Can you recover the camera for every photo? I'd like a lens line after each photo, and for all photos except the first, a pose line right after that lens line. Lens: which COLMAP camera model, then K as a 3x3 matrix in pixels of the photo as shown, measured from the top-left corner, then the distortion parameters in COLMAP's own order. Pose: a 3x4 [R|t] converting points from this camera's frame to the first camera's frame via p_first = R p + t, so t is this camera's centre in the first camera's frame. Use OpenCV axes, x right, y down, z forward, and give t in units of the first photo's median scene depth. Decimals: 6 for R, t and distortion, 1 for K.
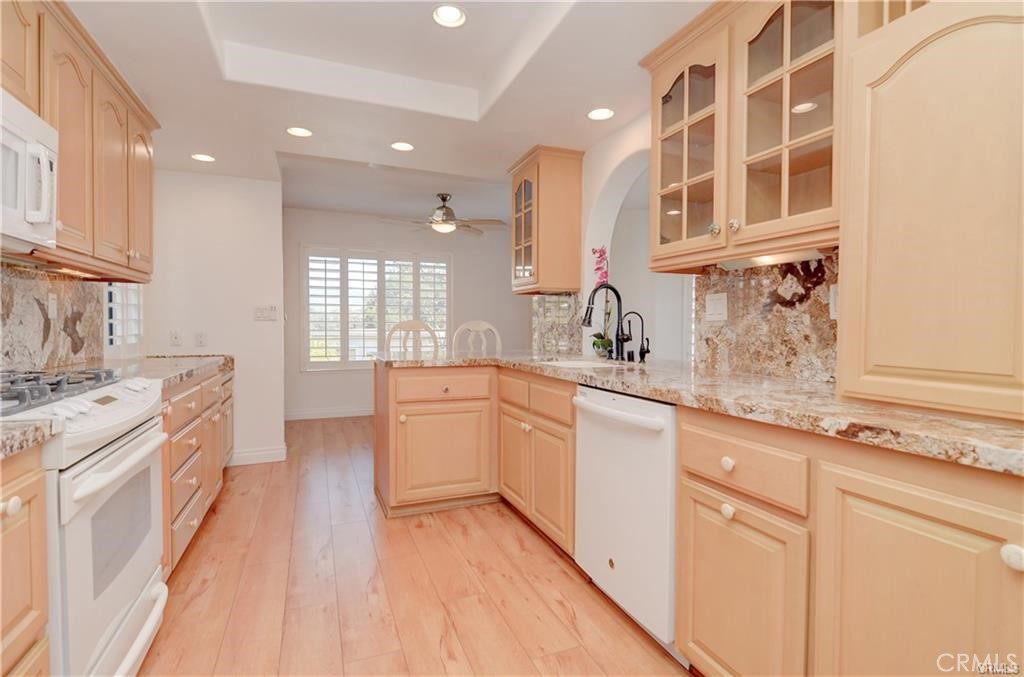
lens RADIAL K [[498.6, 0, 511.9], [0, 498.6, 334.3], [0, 0, 1]] dist [0.000176, -0.000184]
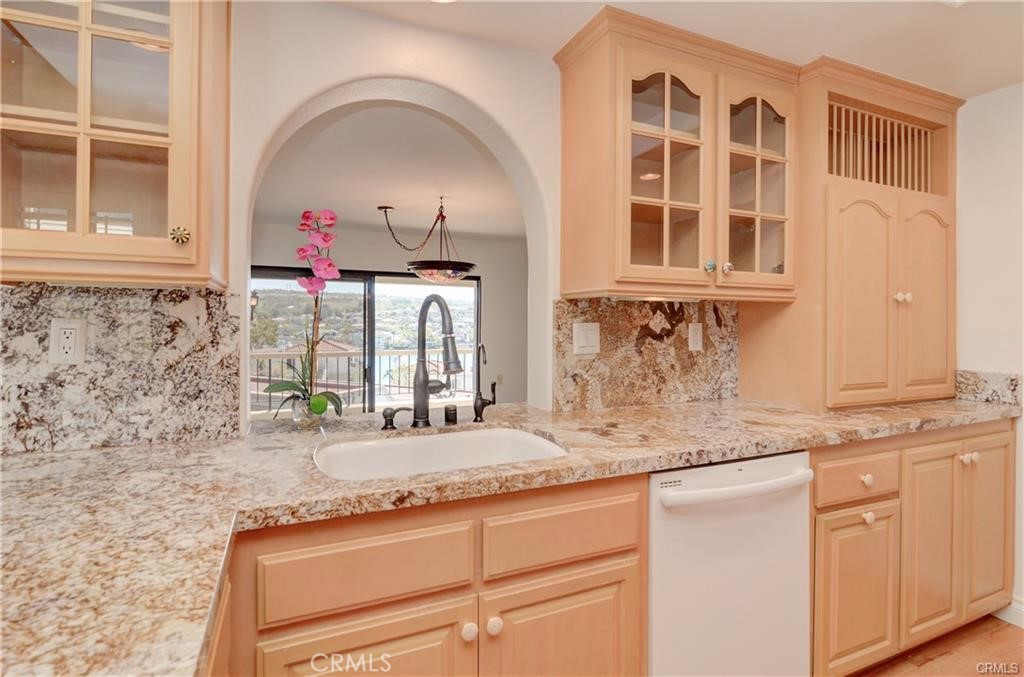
lens RADIAL K [[498.6, 0, 505.8], [0, 498.6, 323.7], [0, 0, 1]] dist [0.000176, -0.000184]
pose [[-0.026321, -0.006787, 0.999630, -0.546776], [0.014211, 0.999873, 0.007163, -0.104072], [-0.999553, 0.014395, -0.026222, 1.364679]]
